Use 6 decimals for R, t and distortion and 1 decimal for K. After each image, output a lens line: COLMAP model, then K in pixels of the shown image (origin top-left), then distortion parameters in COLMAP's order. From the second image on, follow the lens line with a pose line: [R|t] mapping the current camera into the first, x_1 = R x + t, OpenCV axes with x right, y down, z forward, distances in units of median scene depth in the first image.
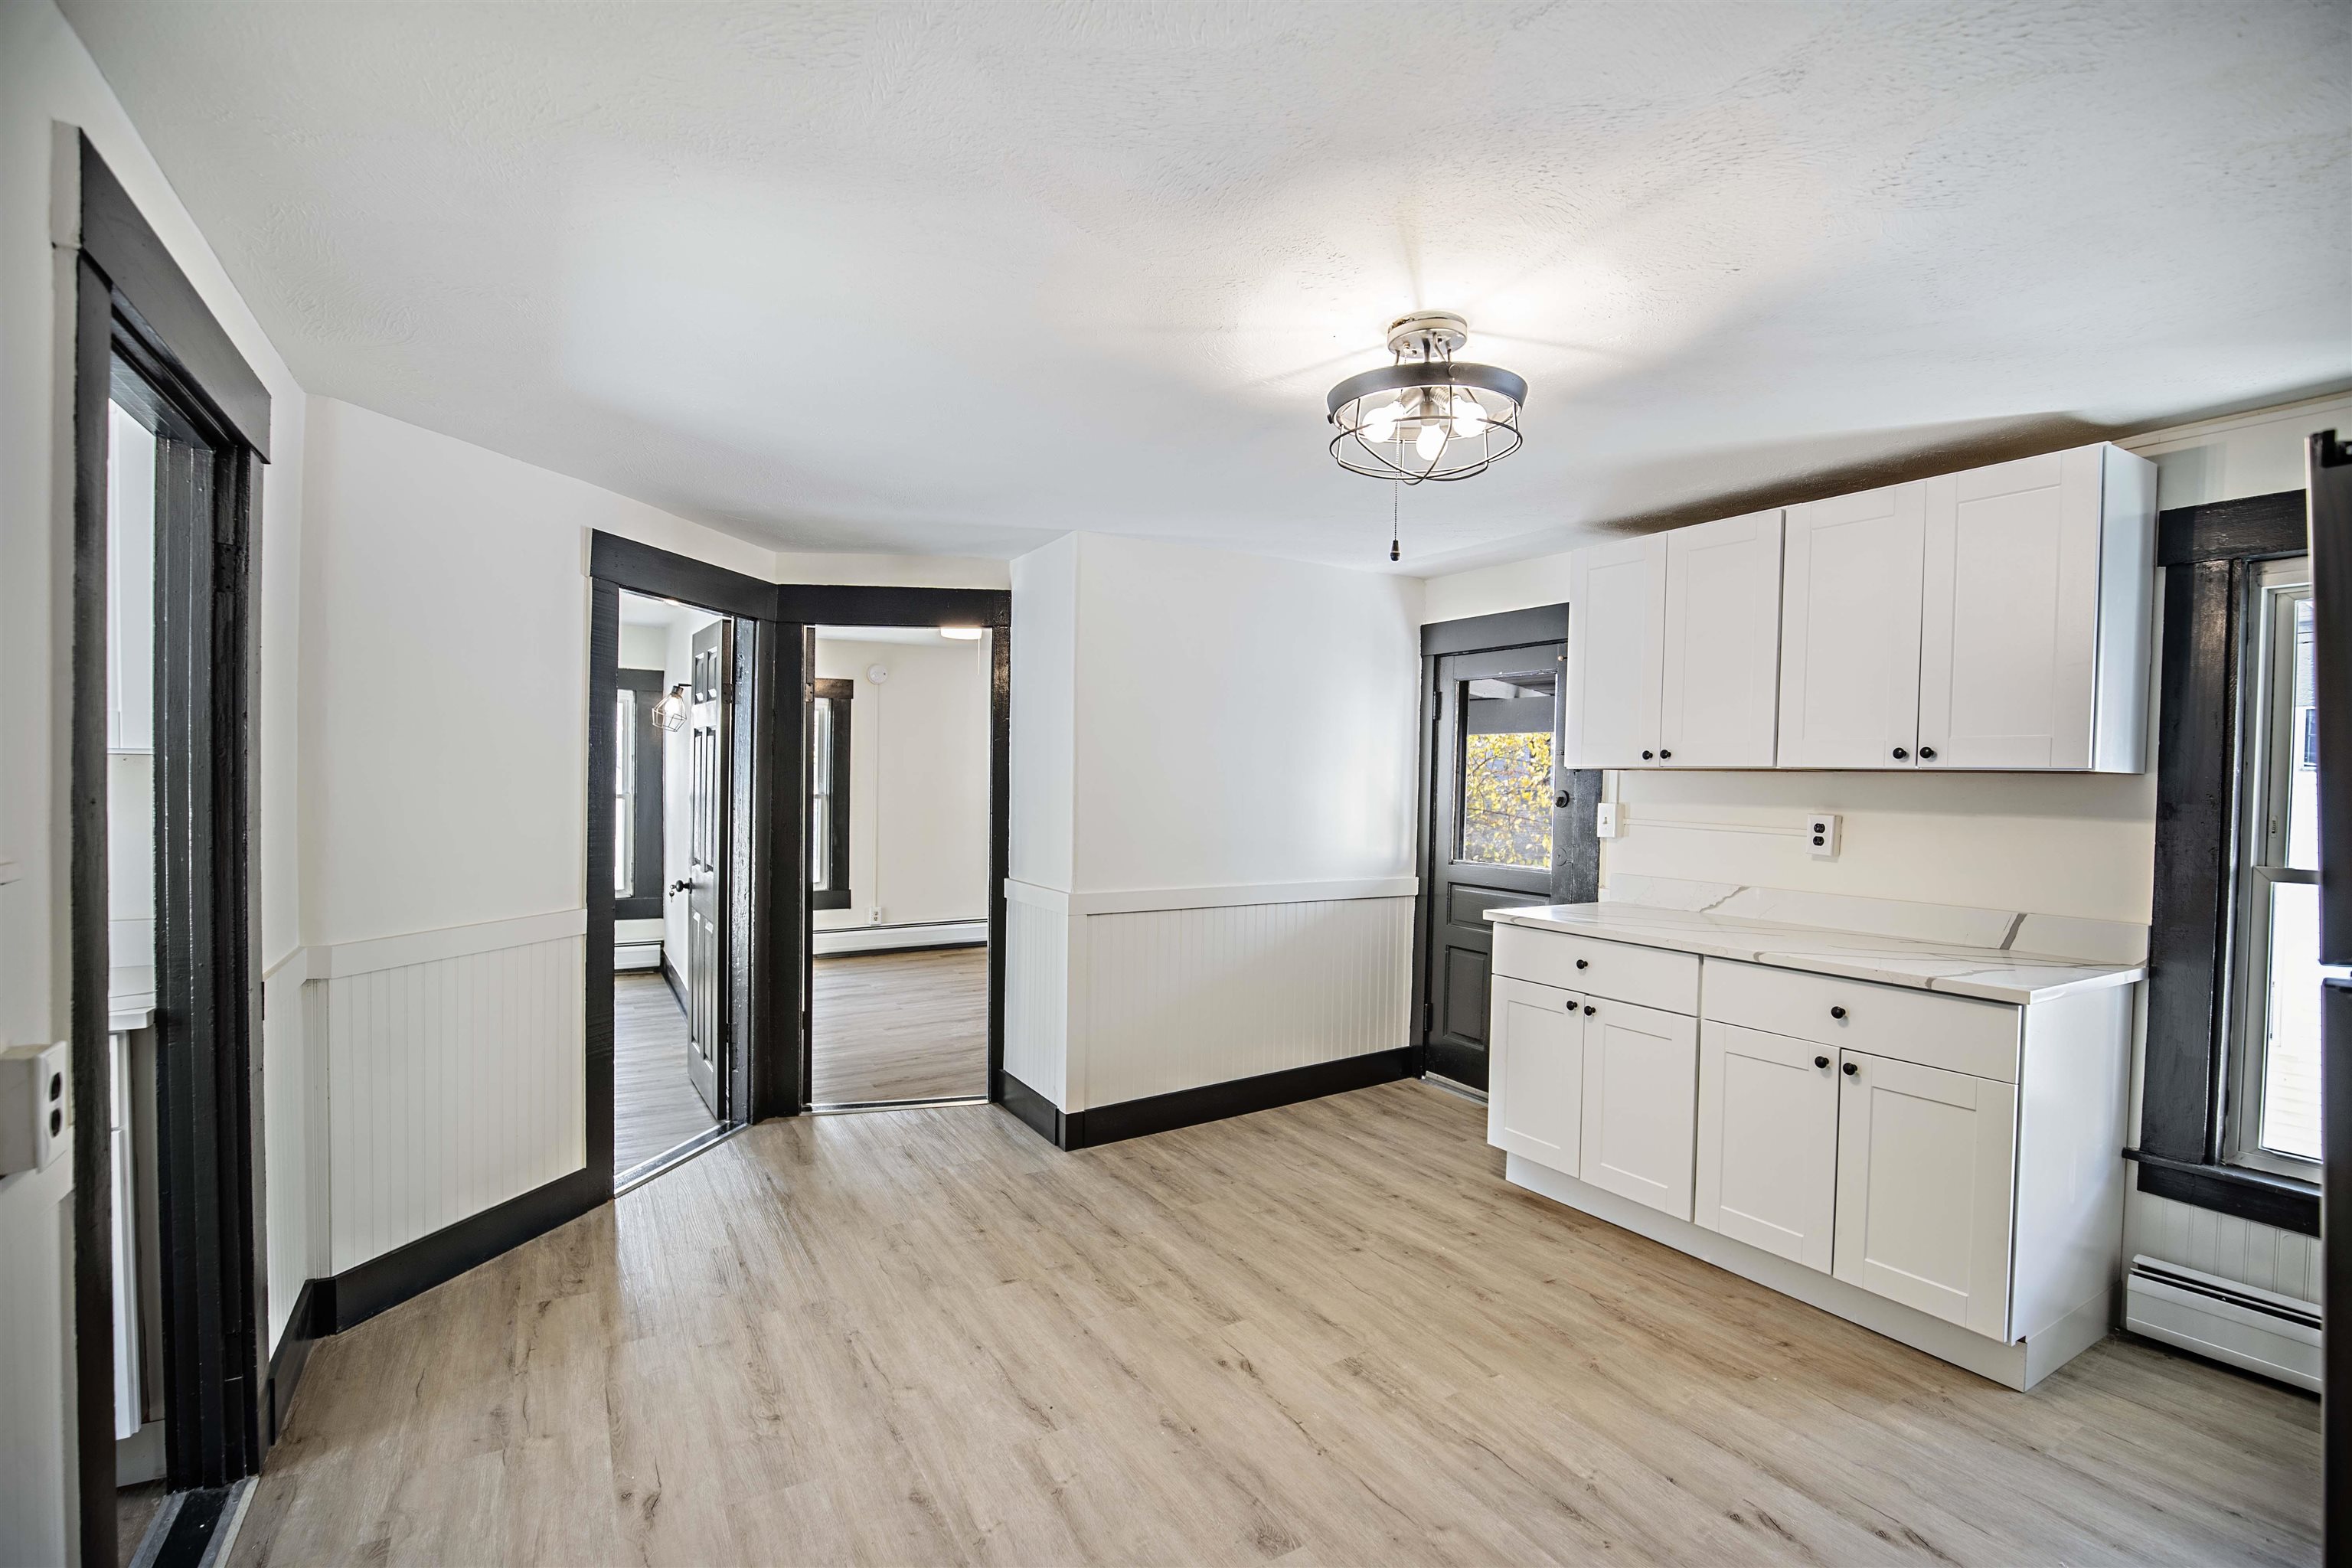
lens RADIAL K [[1085.2, 0, 1177.9], [0, 1085.2, 806.2], [0, 0, 1]] dist [-0.022555, 0.001537]
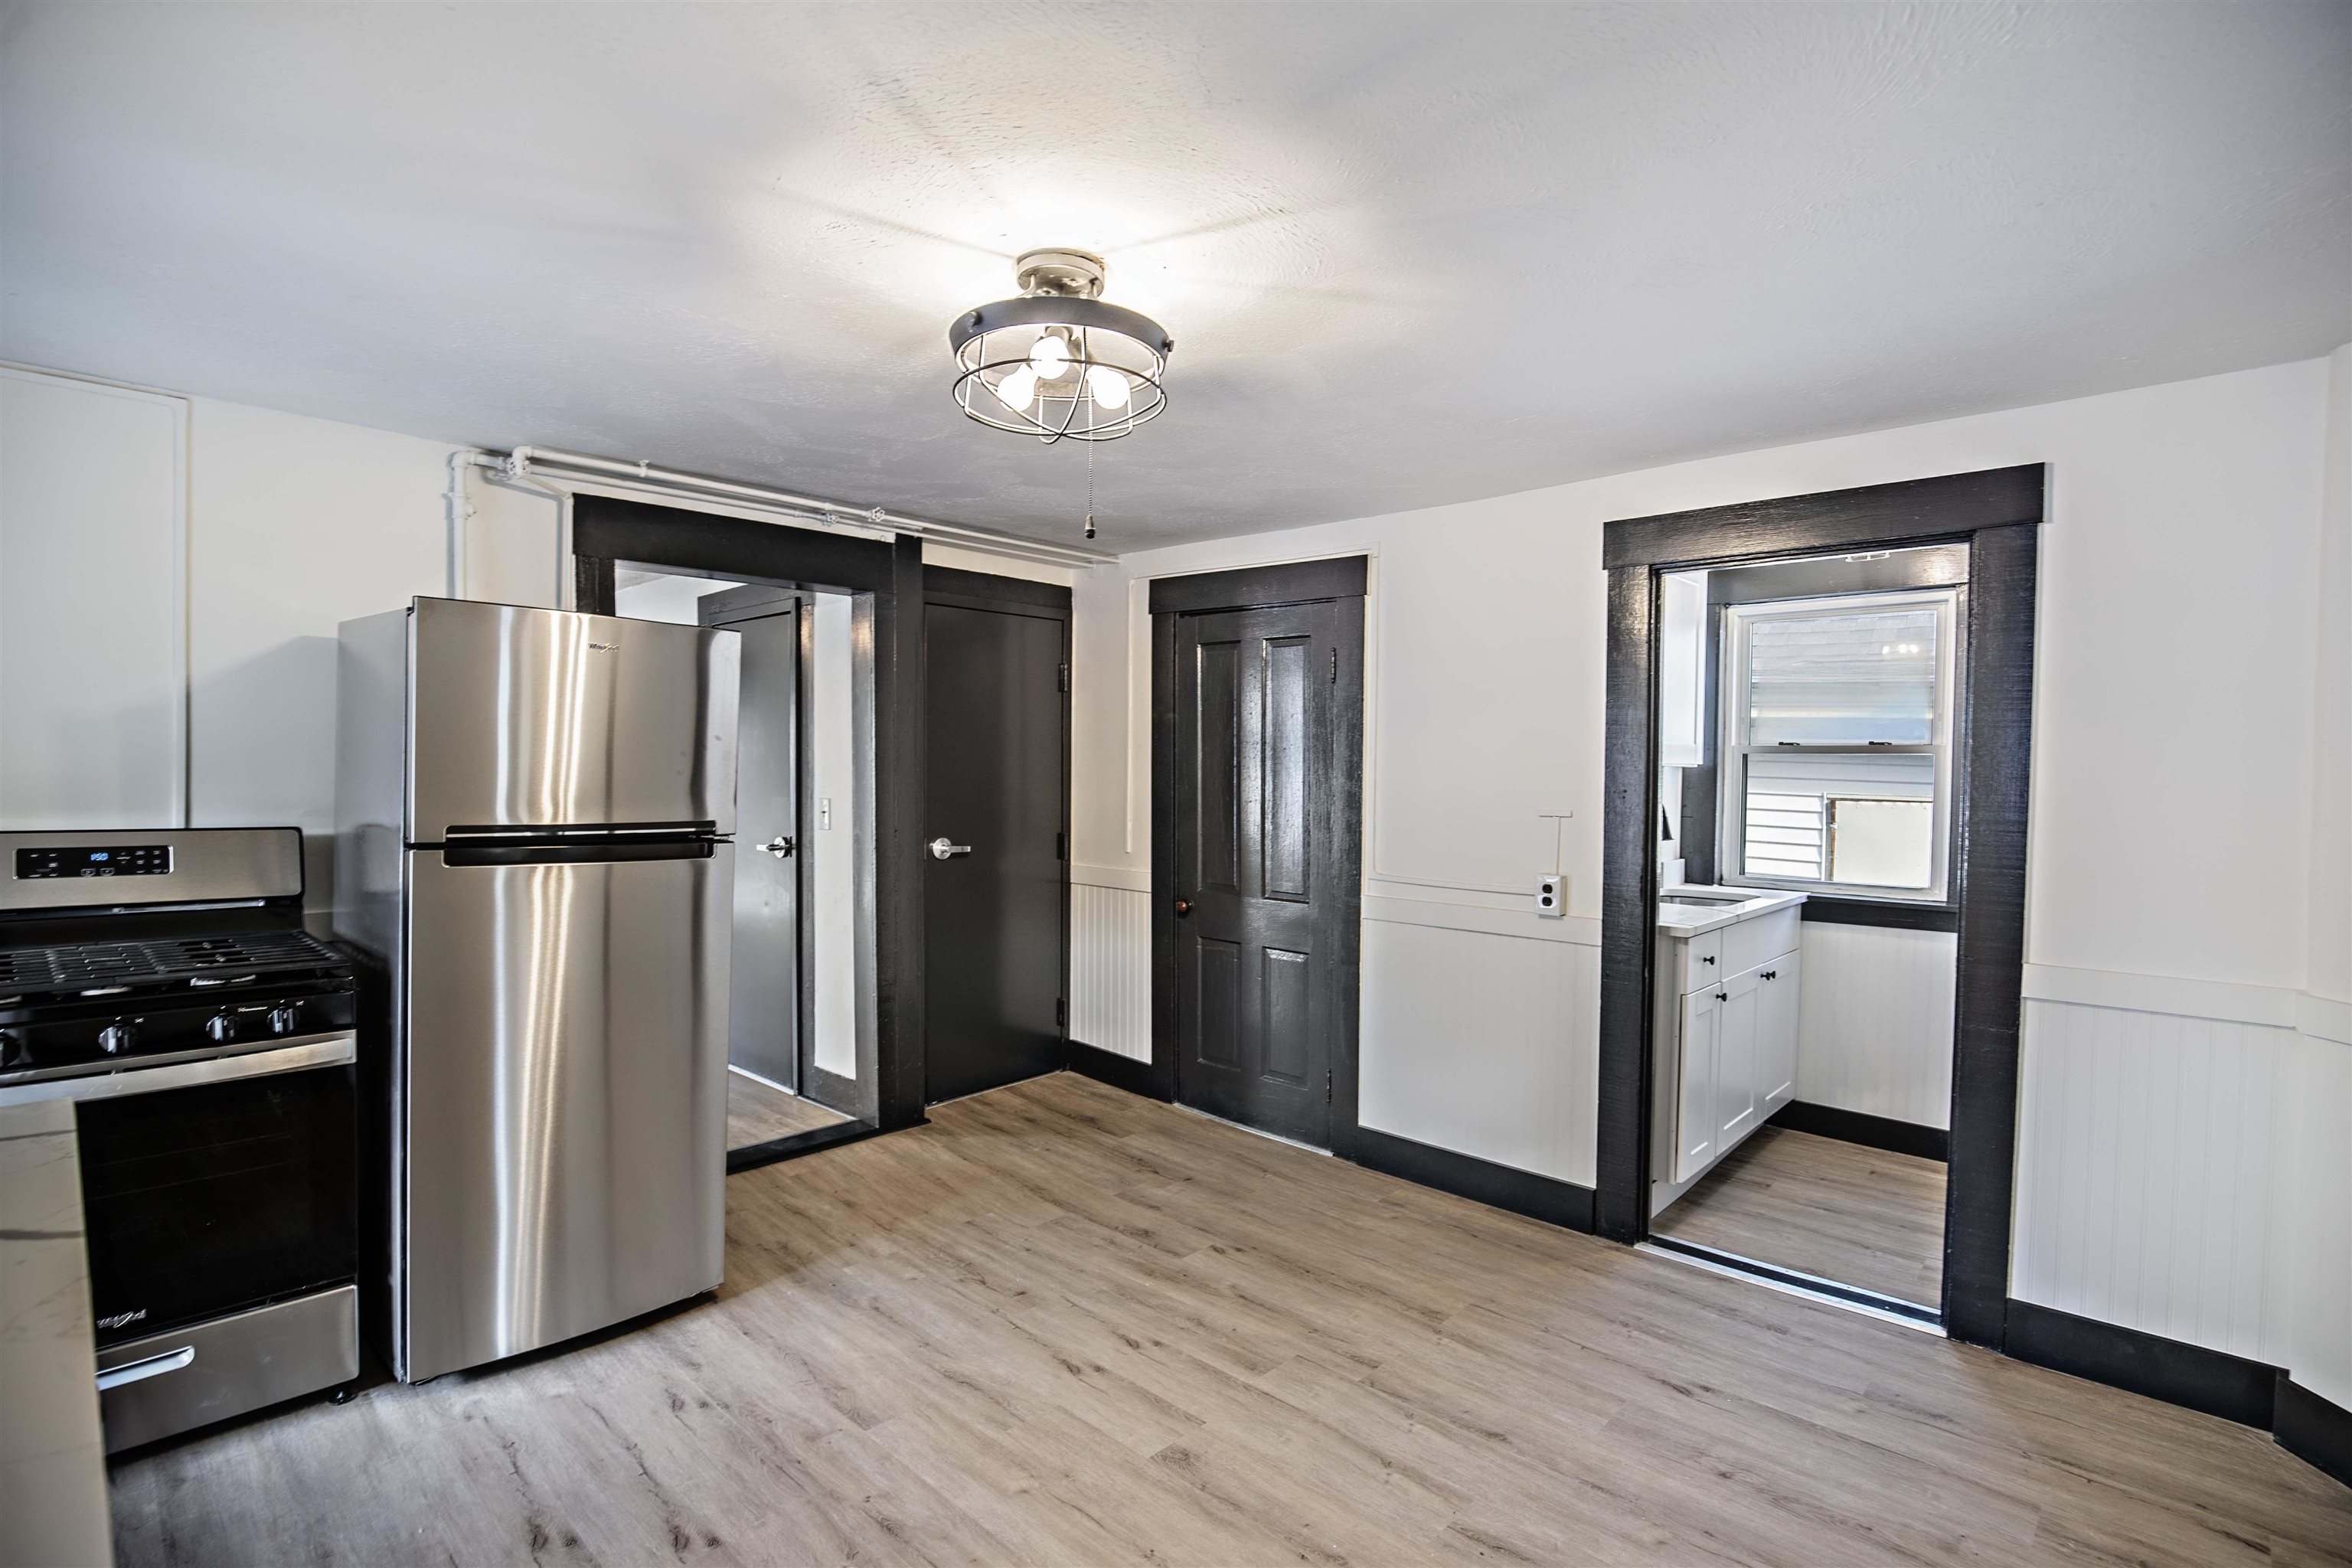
lens RADIAL K [[1111.8, 0, 1173.4], [0, 1111.8, 804.2], [0, 0, 1]] dist [-0.028672, 0.001353]
pose [[-0.961912, -0.010027, -0.273175, 0.364937], [-0.027147, 0.997891, 0.058963, -0.054257], [0.272008, 0.064133, -0.960156, 1.826726]]
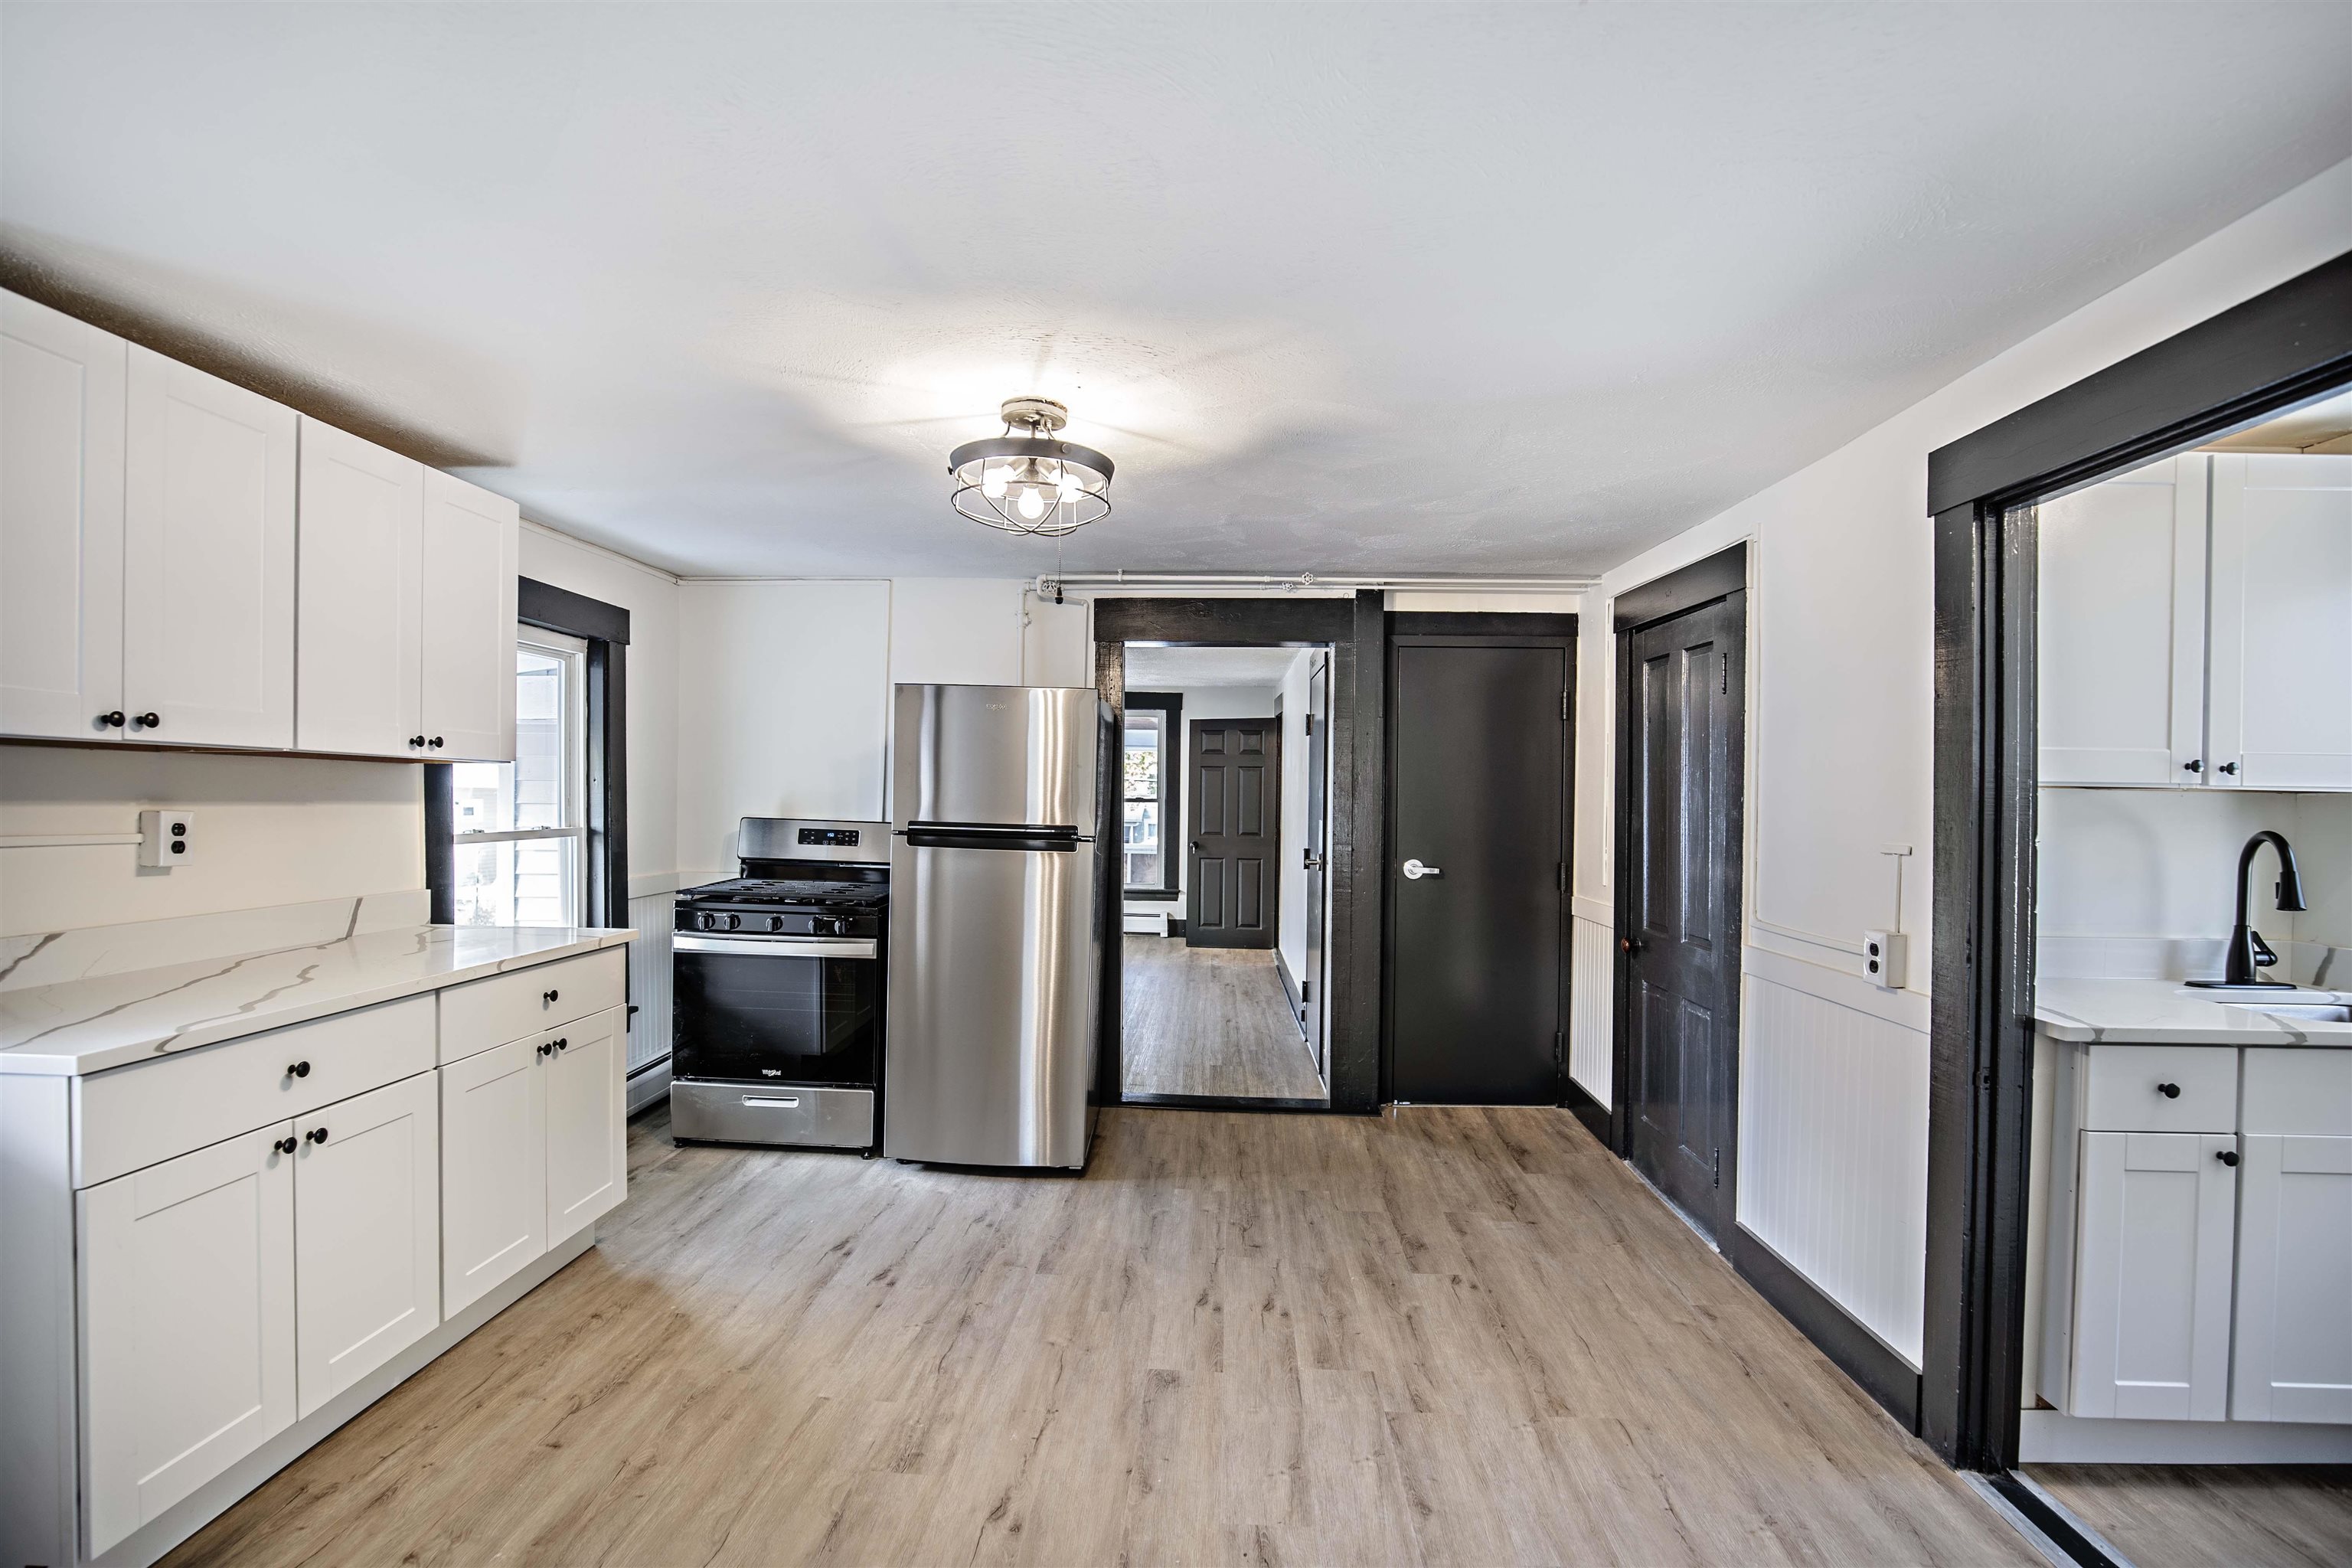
lens RADIAL K [[1085.2, 0, 1177.9], [0, 1085.2, 806.2], [0, 0, 1]] dist [-0.022555, 0.001537]
pose [[-0.838050, -0.029483, 0.544796, -0.542114], [-0.010425, 0.999222, 0.038038, -0.045054], [-0.545493, 0.026198, -0.837706, 1.829280]]
